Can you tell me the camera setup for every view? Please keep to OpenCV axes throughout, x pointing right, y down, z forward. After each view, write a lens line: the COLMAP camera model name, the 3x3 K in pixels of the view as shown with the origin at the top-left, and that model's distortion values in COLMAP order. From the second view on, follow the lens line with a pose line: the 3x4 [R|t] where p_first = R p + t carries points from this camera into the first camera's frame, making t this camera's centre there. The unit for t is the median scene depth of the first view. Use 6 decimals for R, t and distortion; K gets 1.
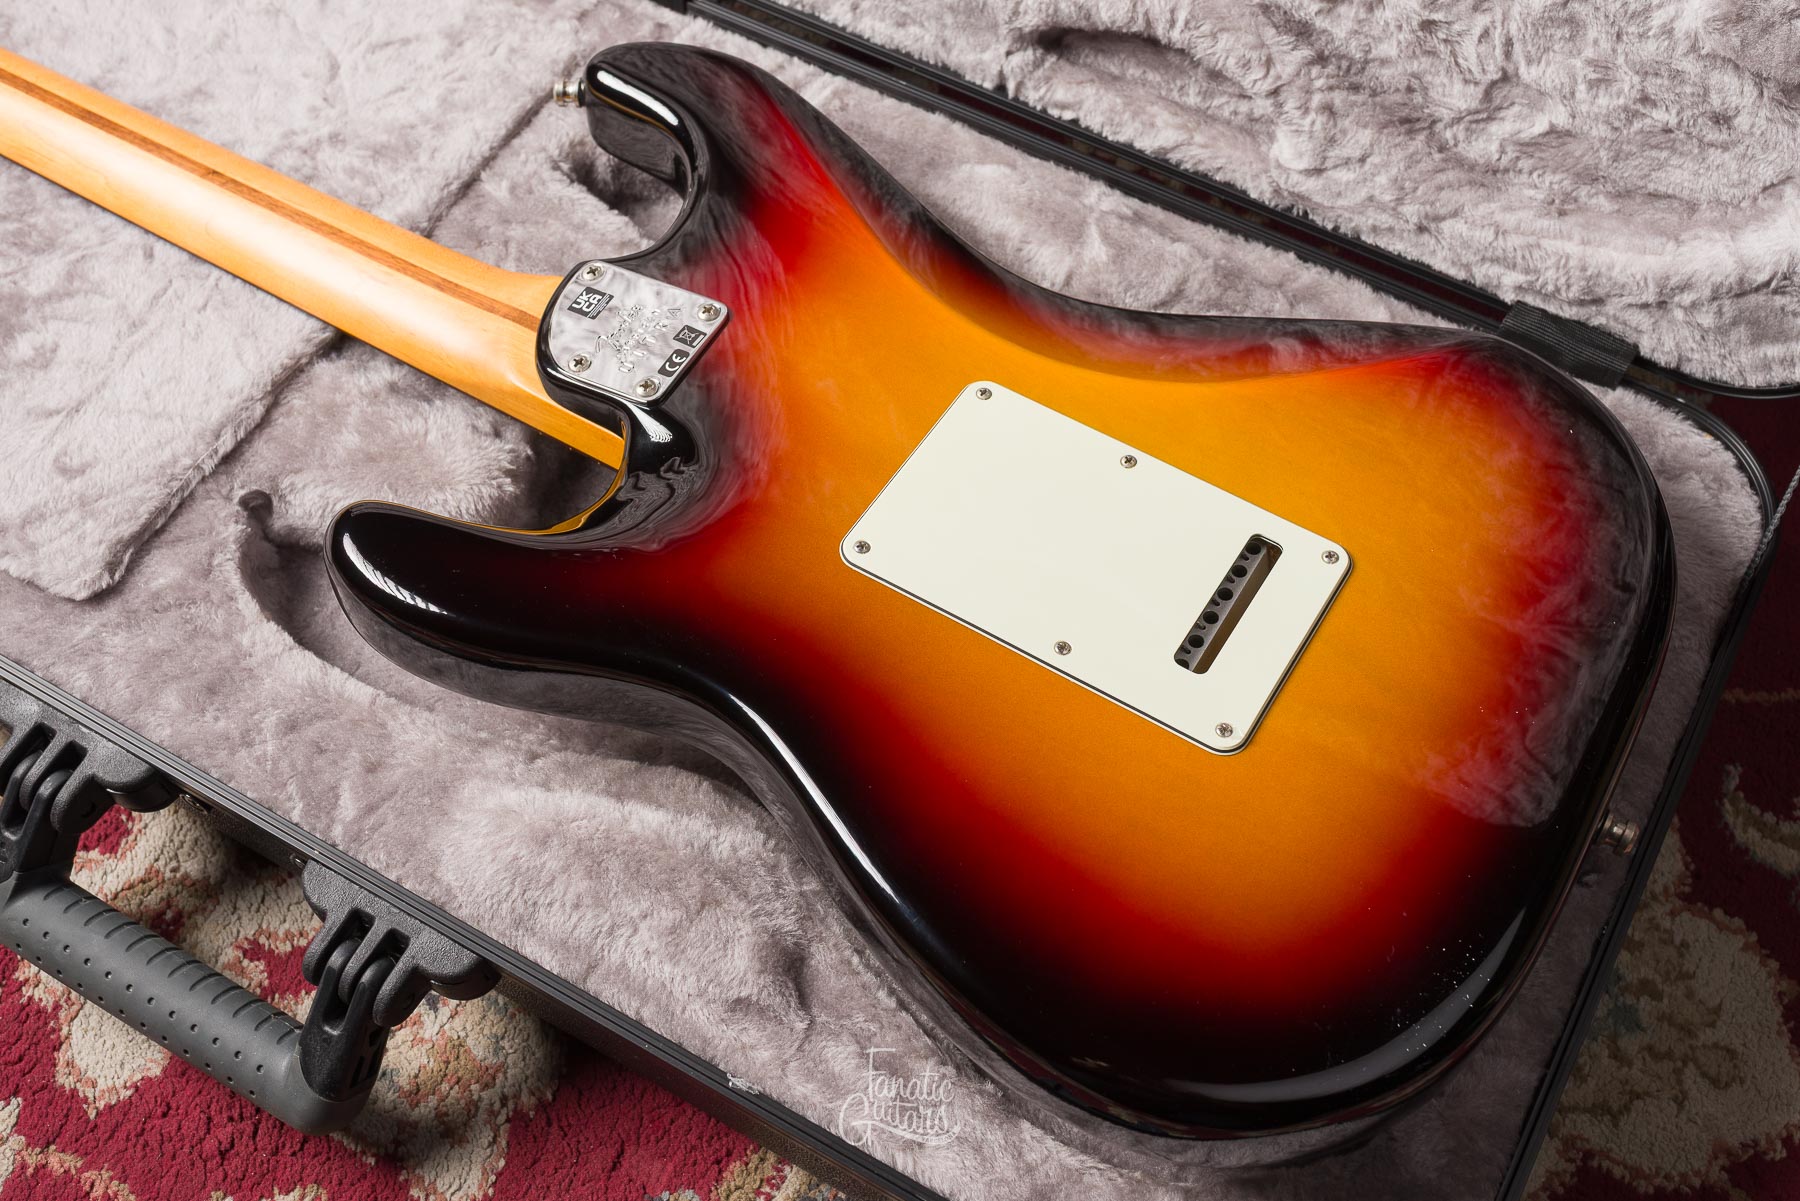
lens RADIAL K [[1935.1, 0, 951.0], [0, 1935.1, 575.1], [0, 0, 1]] dist [-0.006904, 0.016100]
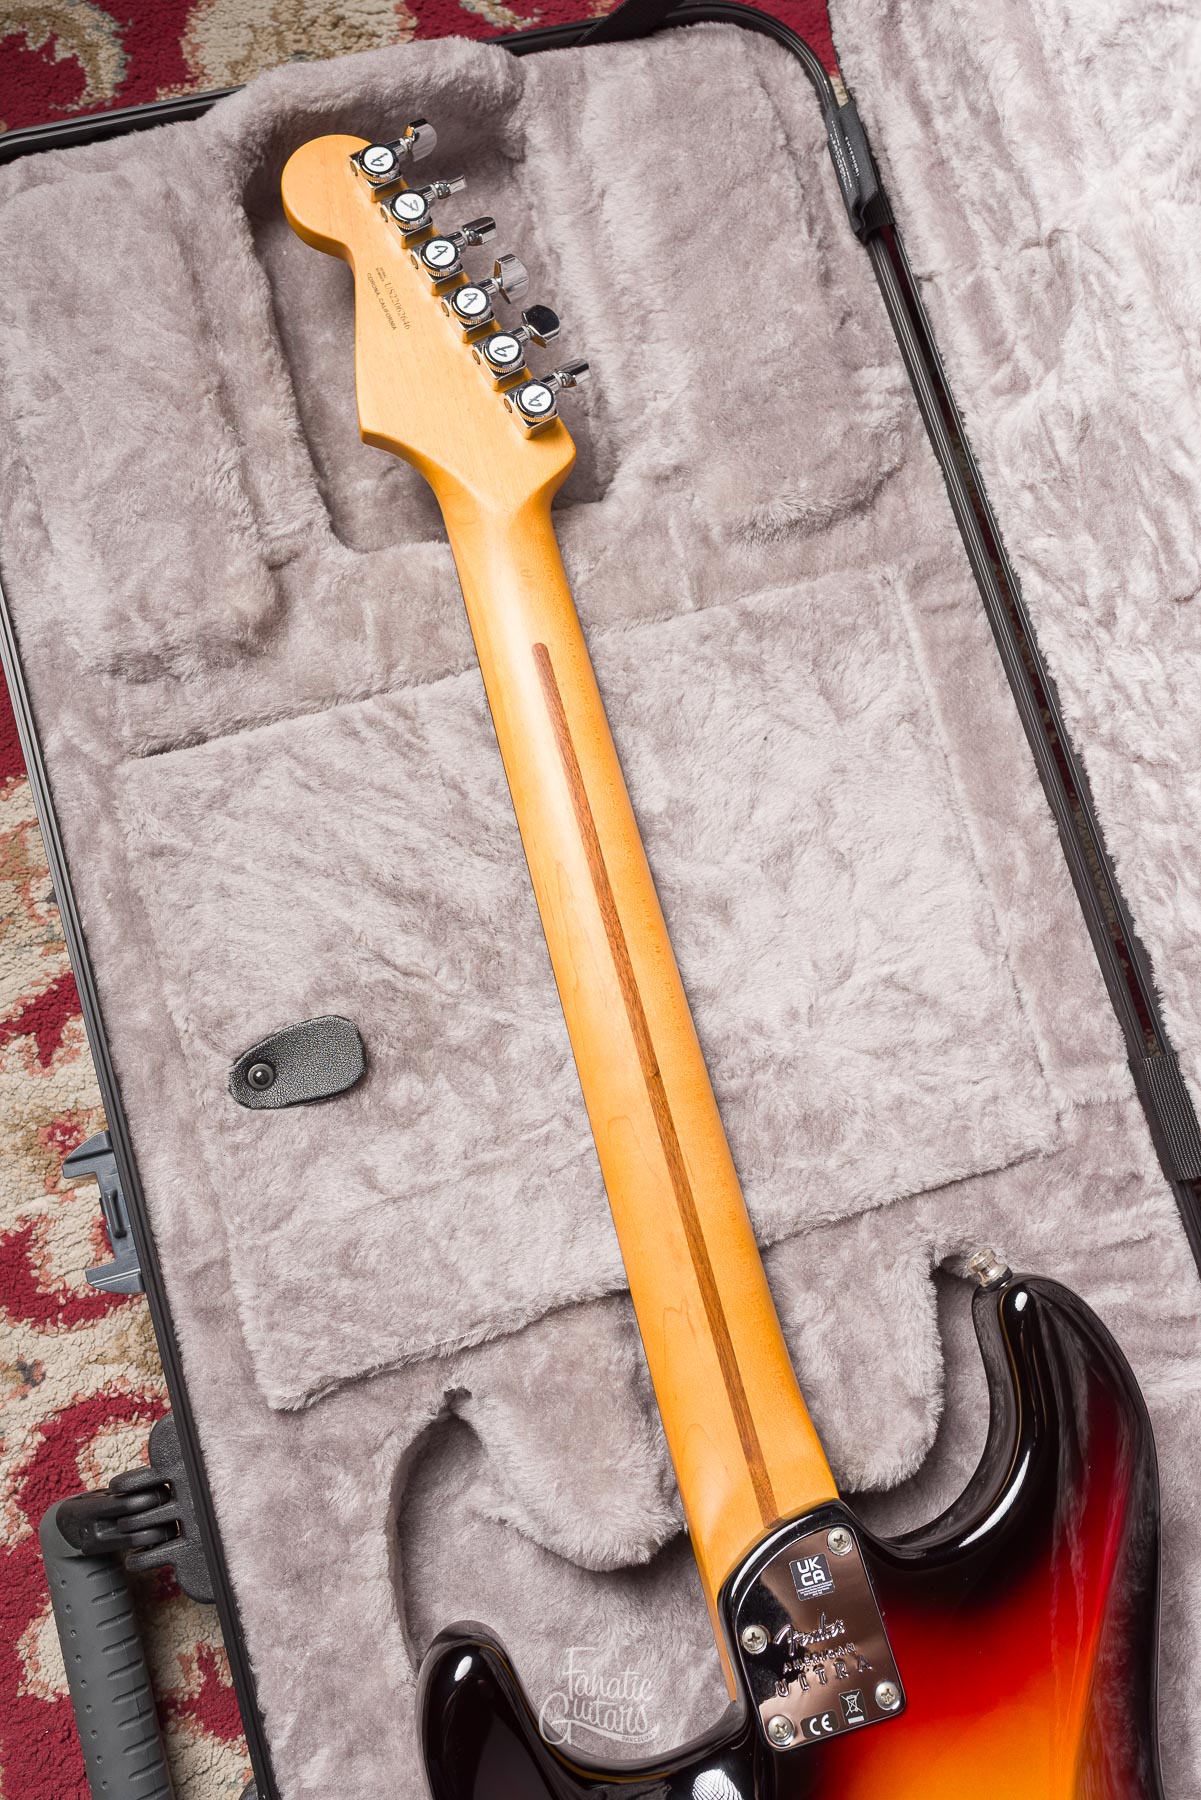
lens RADIAL K [[1733.5, 0, 595.3], [0, 1733.5, 900.4], [0, 0, 1]] dist [0.002015, -0.001053]
pose [[0.702267, 0.706759, -0.085521, -0.407044], [-0.638014, 0.678107, 0.364841, -0.588745], [0.315847, -0.201652, 0.927134, 0.213014]]
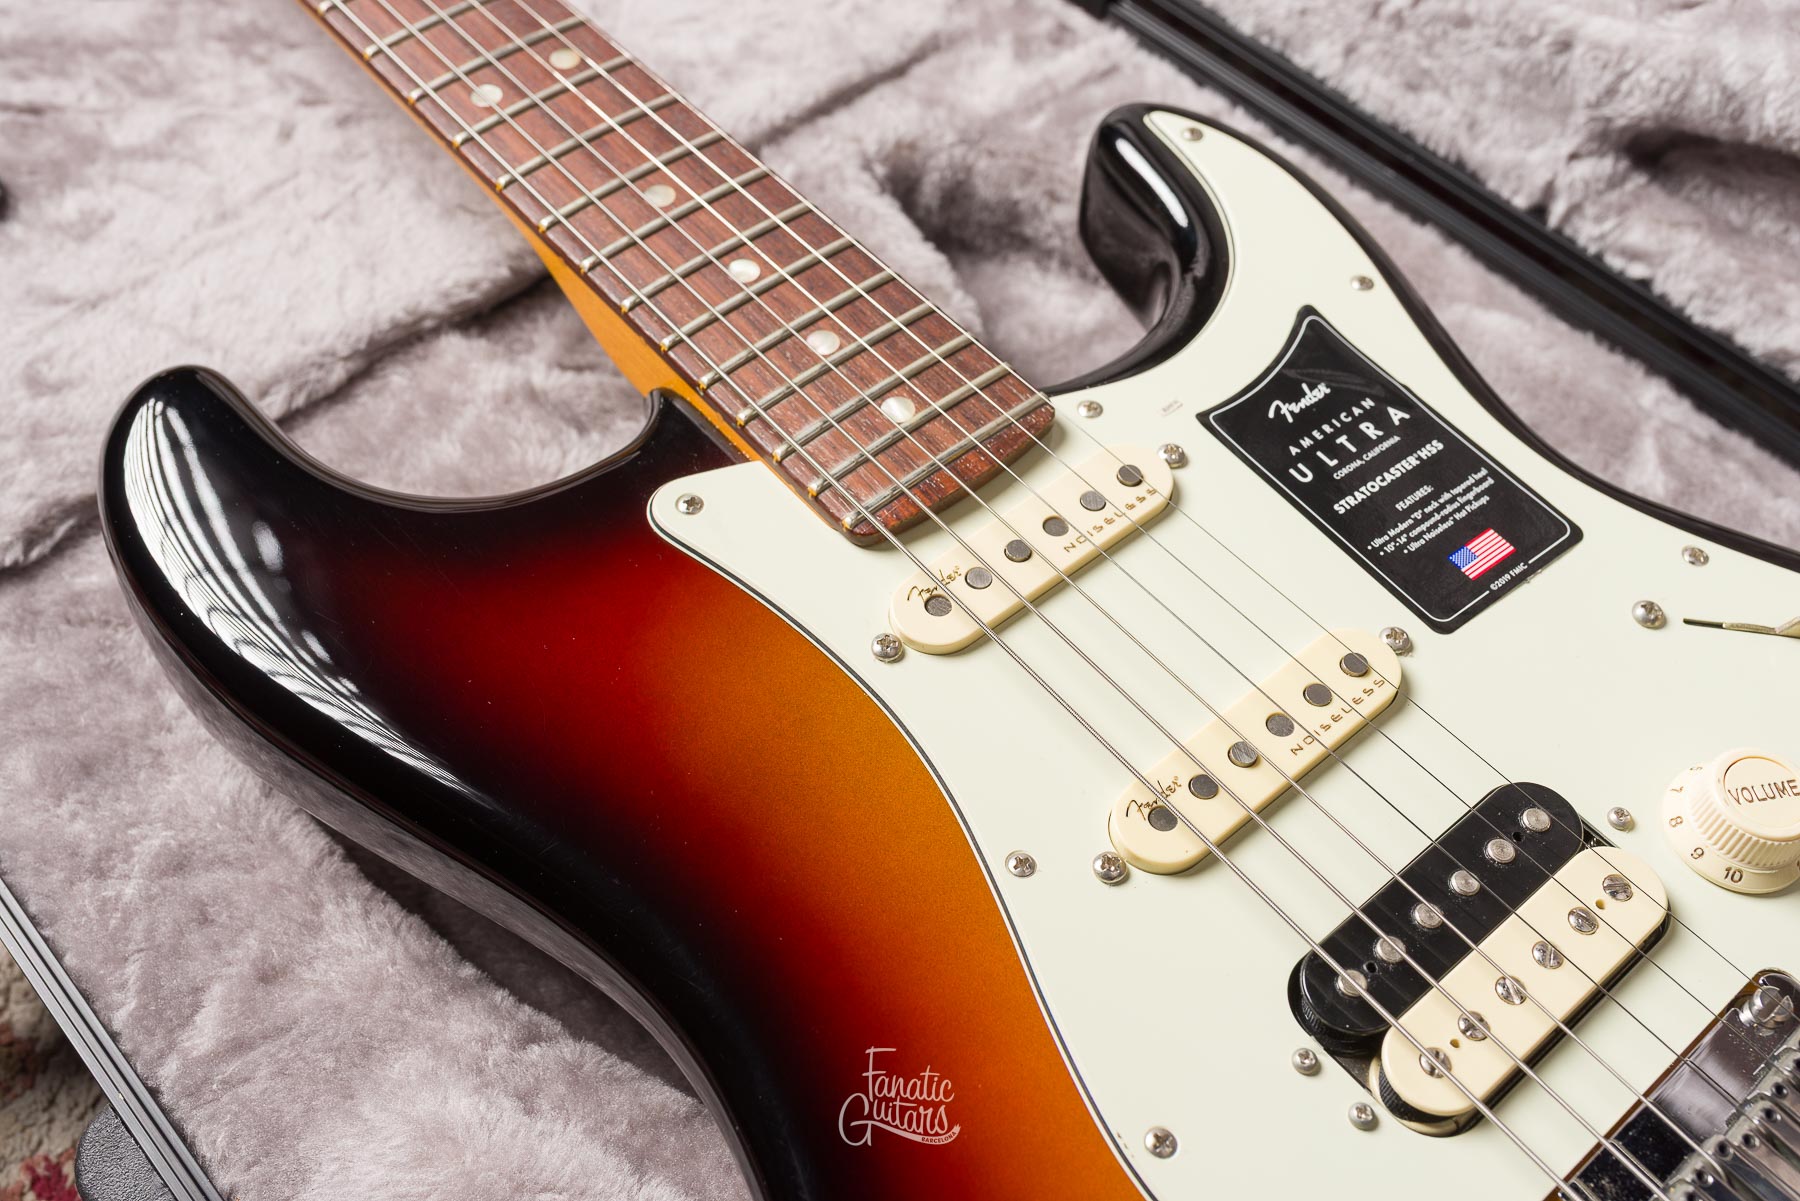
lens RADIAL K [[1787.4, 0, 899.9], [0, 1787.4, 602.3], [0, 0, 1]] dist [0.004411, -0.004623]
pose [[0.950263, 0.269546, -0.156027, -0.055310], [-0.282162, 0.957169, -0.064901, -0.024712], [0.131851, 0.105698, 0.985618, 0.422383]]
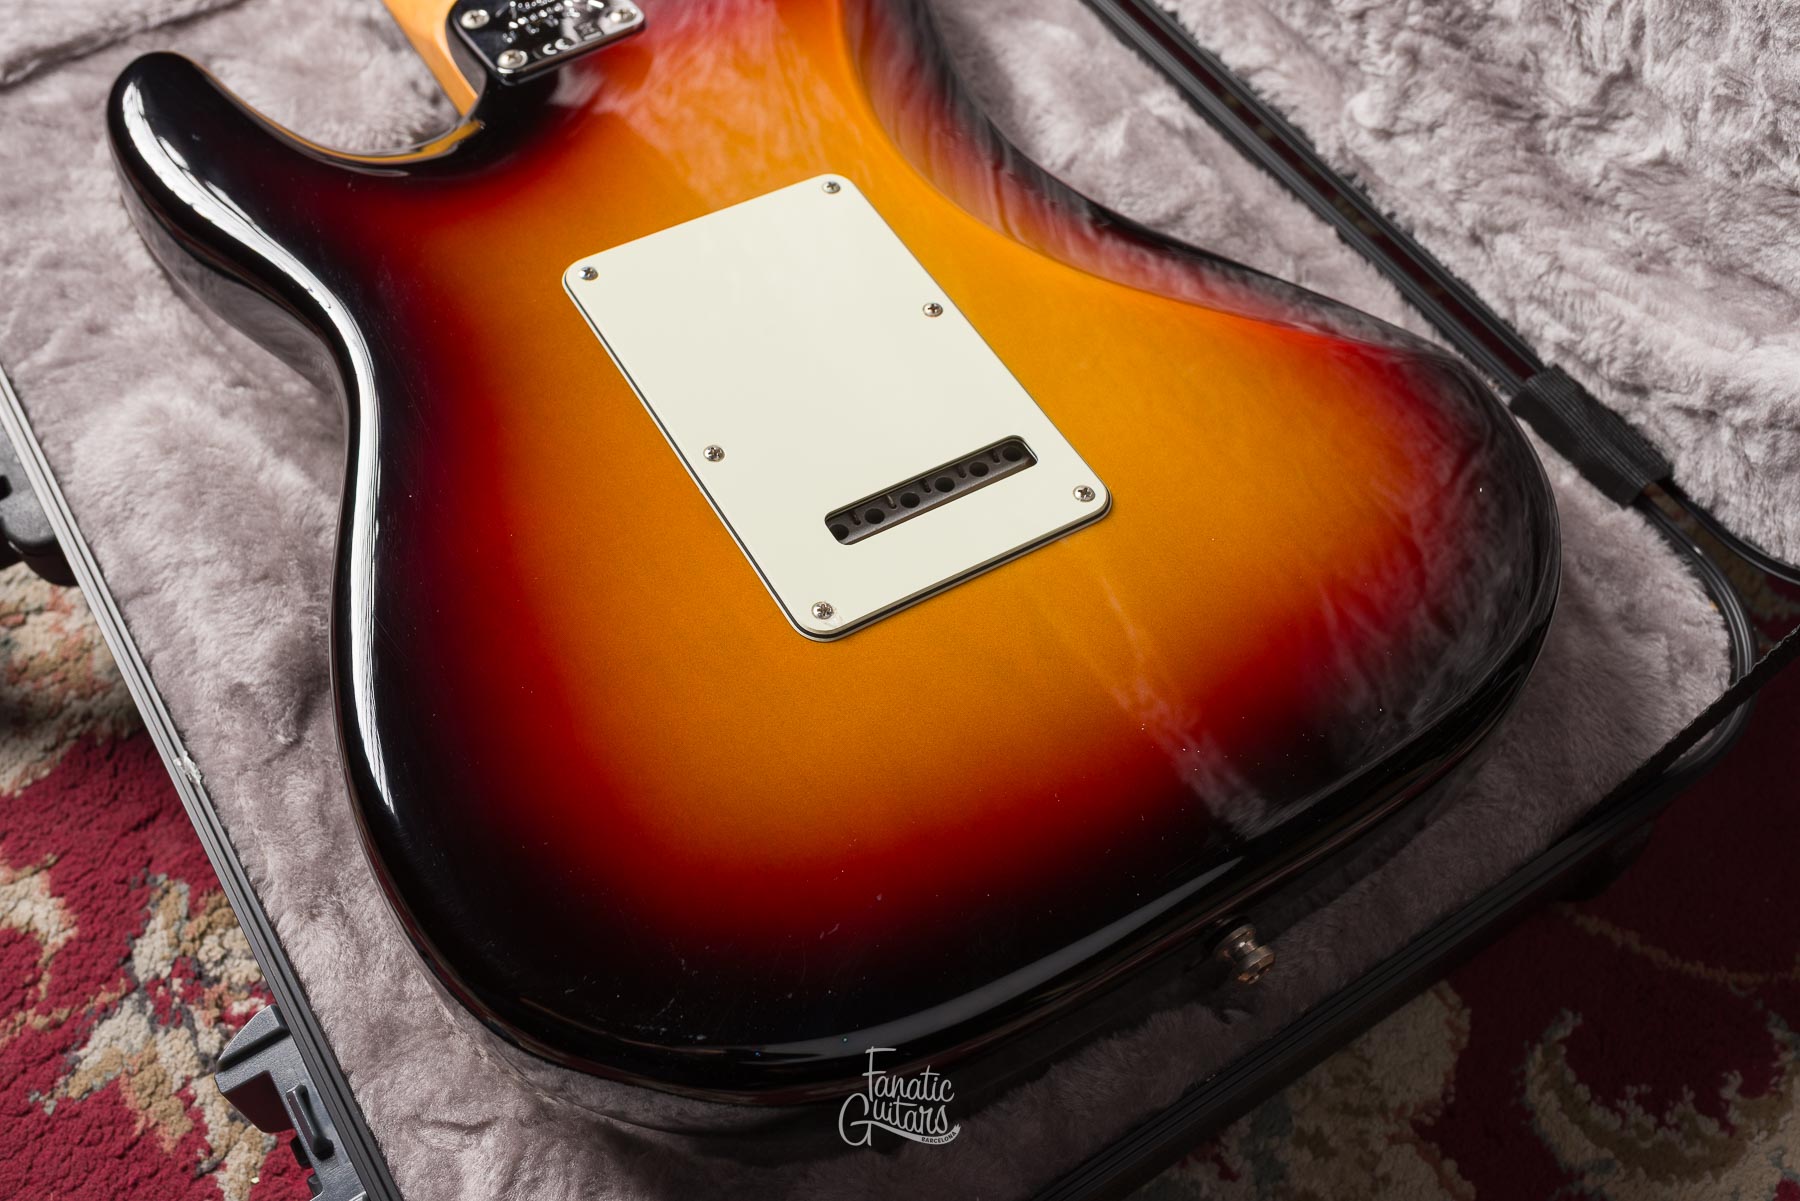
lens RADIAL K [[1763.5, 0, 897.3], [0, 1763.5, 598.8], [0, 0, 1]] dist [0.000589, -0.001678]
pose [[0.884137, 0.394395, -0.250509, 0.278601], [-0.399160, 0.916260, 0.033757, 0.031014], [0.242845, 0.070148, 0.967526, 0.242459]]
